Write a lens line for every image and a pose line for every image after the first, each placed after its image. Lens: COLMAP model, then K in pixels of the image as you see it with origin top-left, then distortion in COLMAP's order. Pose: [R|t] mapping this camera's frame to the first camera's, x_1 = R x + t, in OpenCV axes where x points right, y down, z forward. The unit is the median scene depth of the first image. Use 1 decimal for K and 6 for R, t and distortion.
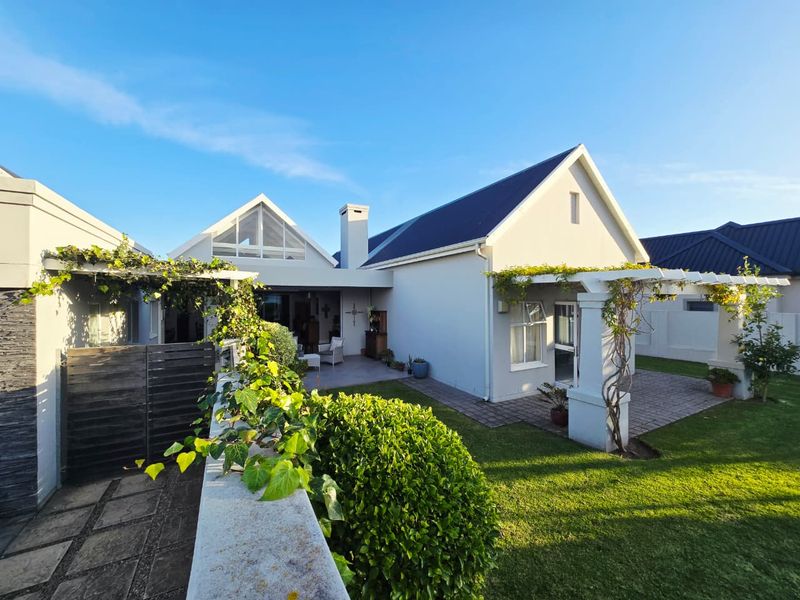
lens RADIAL K [[327.9, 0, 401.7], [0, 327.9, 298.3], [0, 0, 1]] dist [-0.002215, 0.000468]
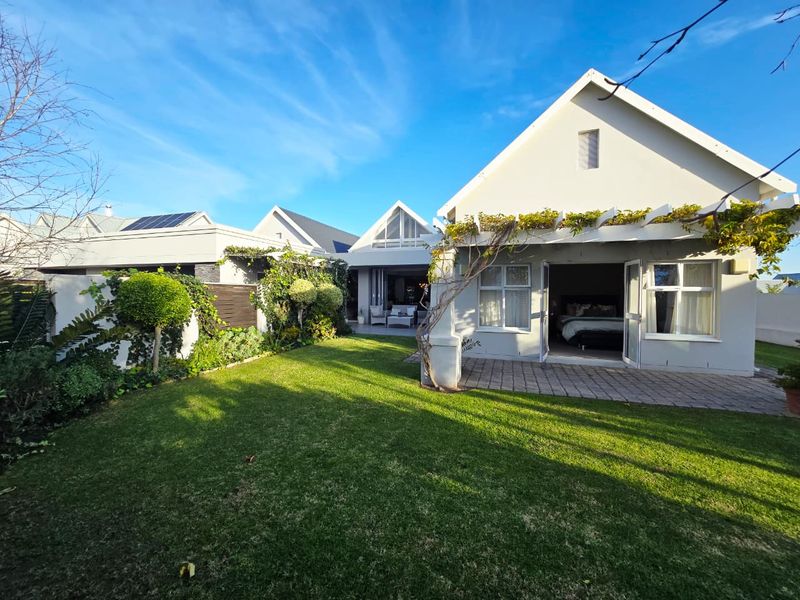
lens RADIAL K [[327.9, 0, 401.7], [0, 327.9, 298.3], [0, 0, 1]] dist [-0.002215, 0.000468]
pose [[0.686313, 0.022267, -0.726966, 0.914460], [-0.007104, 0.999689, 0.023914, 0.090612], [0.727272, -0.011248, 0.686257, 0.099768]]
